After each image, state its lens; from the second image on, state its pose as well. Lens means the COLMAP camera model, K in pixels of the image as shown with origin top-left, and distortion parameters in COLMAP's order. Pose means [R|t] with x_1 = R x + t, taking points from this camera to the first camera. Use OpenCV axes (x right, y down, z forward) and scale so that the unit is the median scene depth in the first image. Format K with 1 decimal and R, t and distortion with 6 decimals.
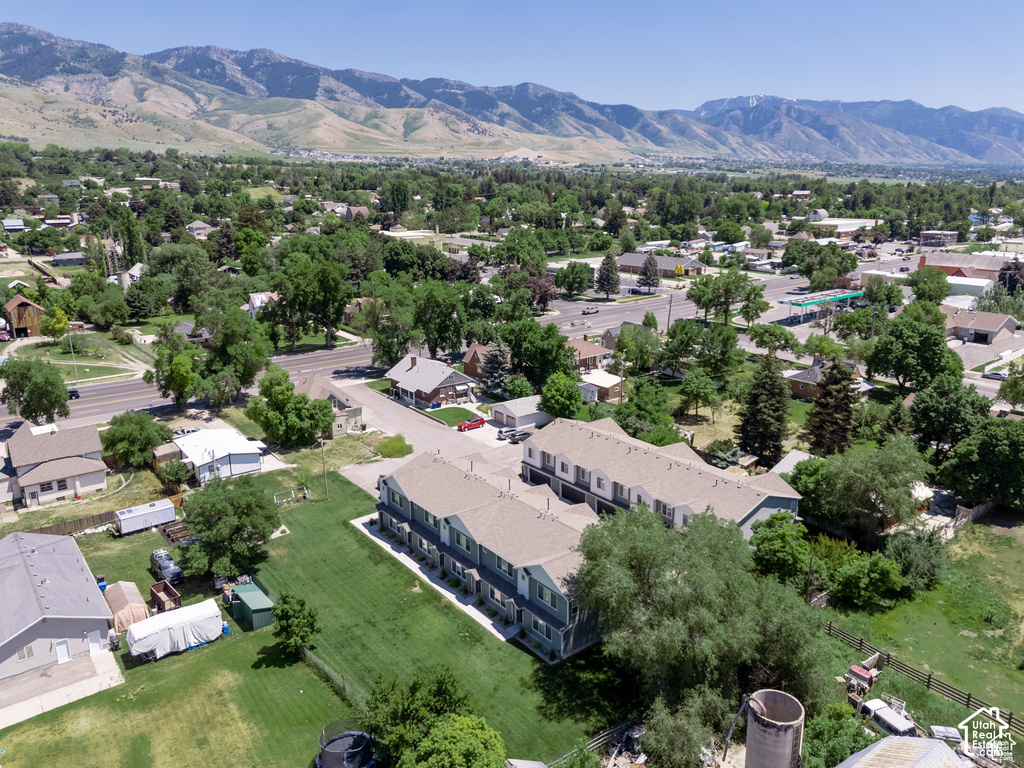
lens RADIAL K [[763.8, 0, 515.2], [0, 763.8, 380.8], [0, 0, 1]] dist [0.049681, -0.043407]
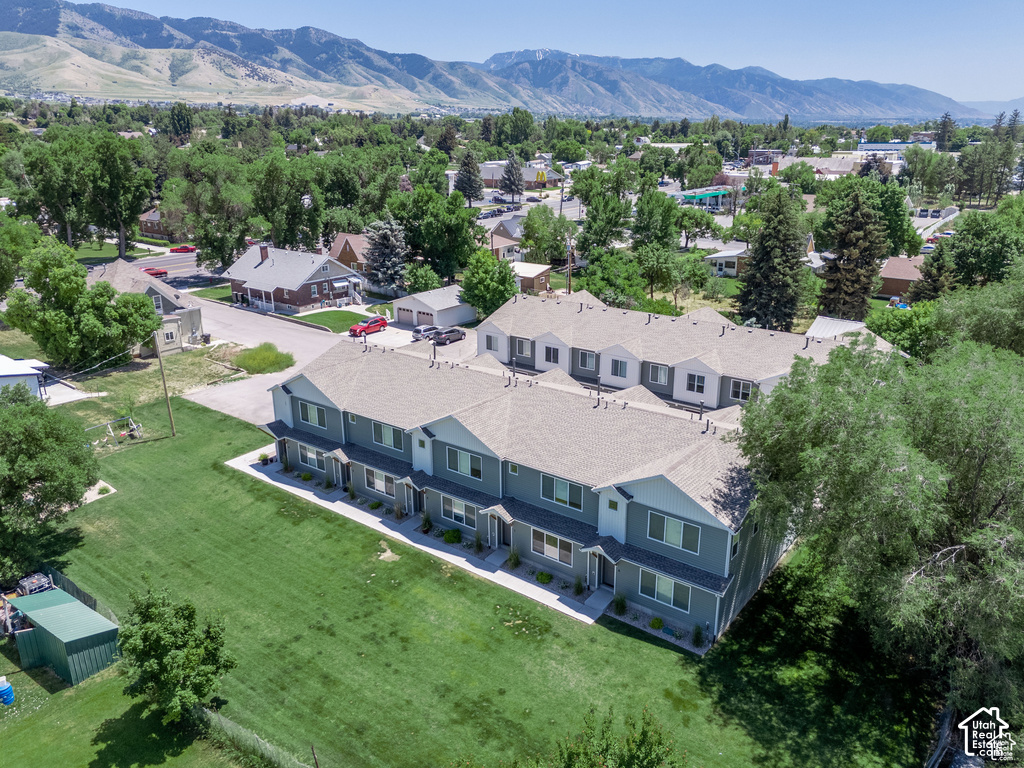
lens RADIAL K [[763.8, 0, 518.6], [0, 763.8, 387.2], [0, 0, 1]] dist [0.049681, -0.043407]
pose [[0.966299, -0.081065, 0.244324, -0.073354], [0.065991, 0.995412, 0.069277, 0.053109], [-0.248820, -0.050819, 0.967216, 0.200520]]
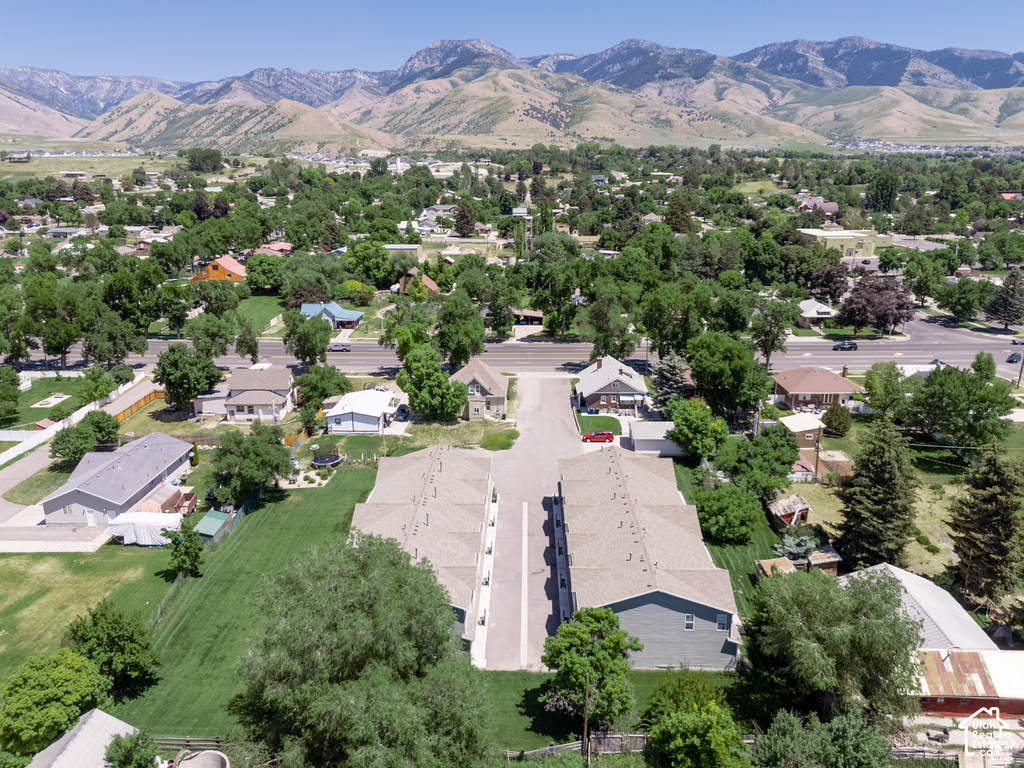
lens RADIAL K [[763.8, 0, 512.3], [0, 763.8, 382.0], [0, 0, 1]] dist [0.049681, -0.043407]
pose [[0.773136, 0.168316, -0.611498, 0.306746], [-0.162785, 0.984507, 0.065174, -0.038378], [0.612994, 0.049155, 0.788557, 0.141909]]
